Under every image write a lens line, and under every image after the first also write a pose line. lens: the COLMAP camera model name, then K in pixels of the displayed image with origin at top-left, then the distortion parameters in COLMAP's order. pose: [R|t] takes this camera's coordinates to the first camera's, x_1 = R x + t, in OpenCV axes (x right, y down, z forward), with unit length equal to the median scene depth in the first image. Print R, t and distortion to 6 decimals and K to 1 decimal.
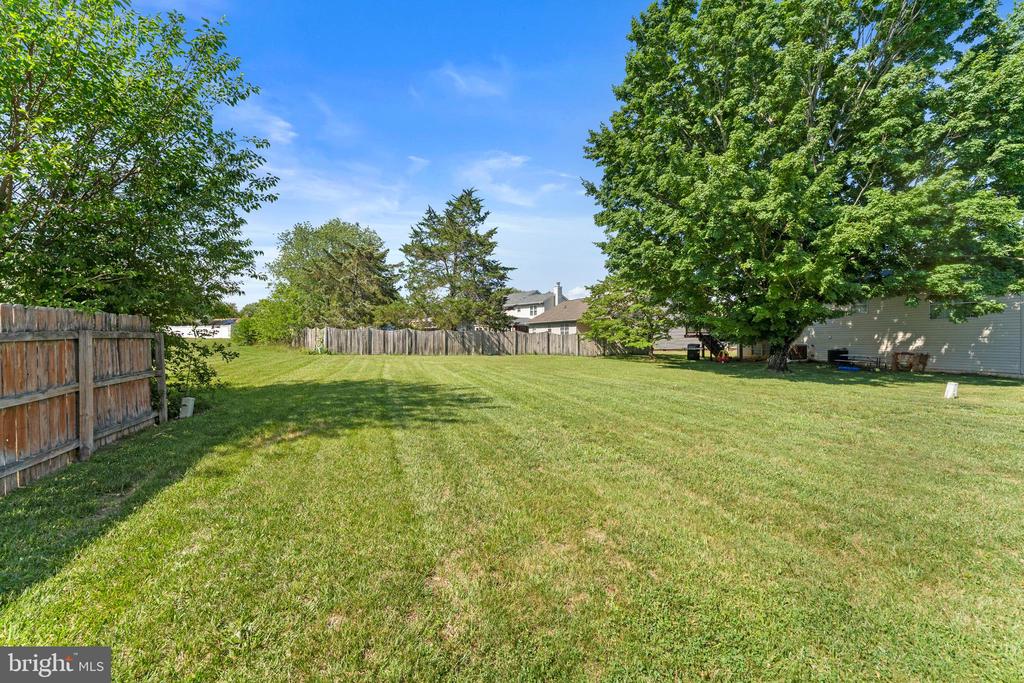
lens RADIAL K [[402.8, 0, 512.0], [0, 402.8, 341.5], [0, 0, 1]] dist [-0.000943, -0.000047]
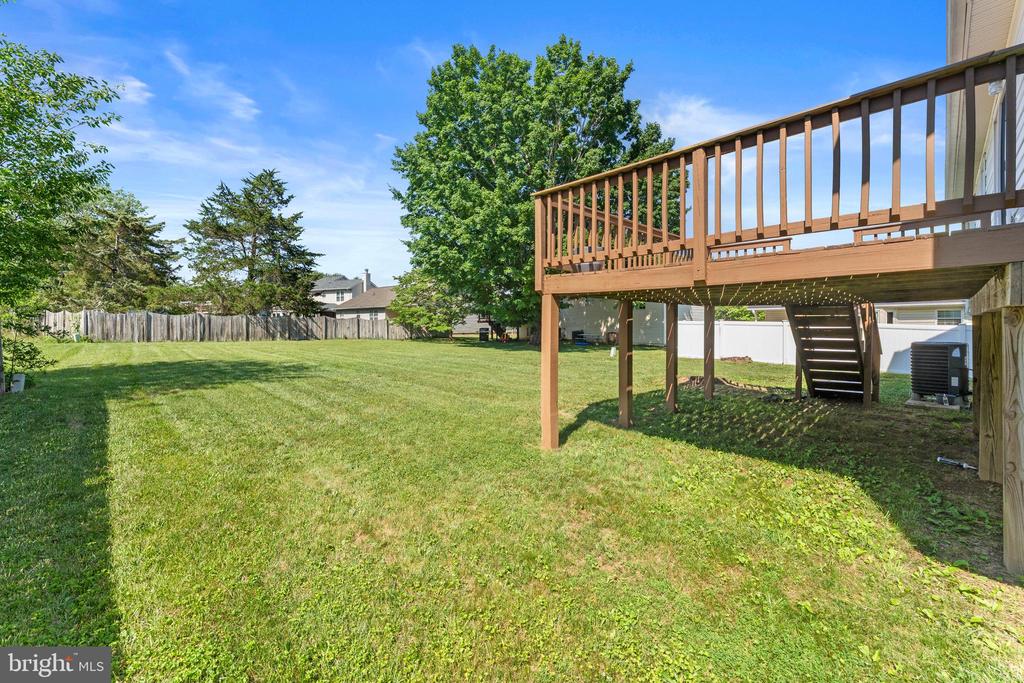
lens RADIAL K [[413.1, 0, 508.0], [0, 413.1, 327.7], [0, 0, 1]] dist [-0.001524, -0.000013]
pose [[0.900871, -0.005645, 0.434049, -0.028921], [0.006658, 0.999978, -0.000812, 0.007008], [-0.434035, 0.003621, 0.900889, -0.162902]]
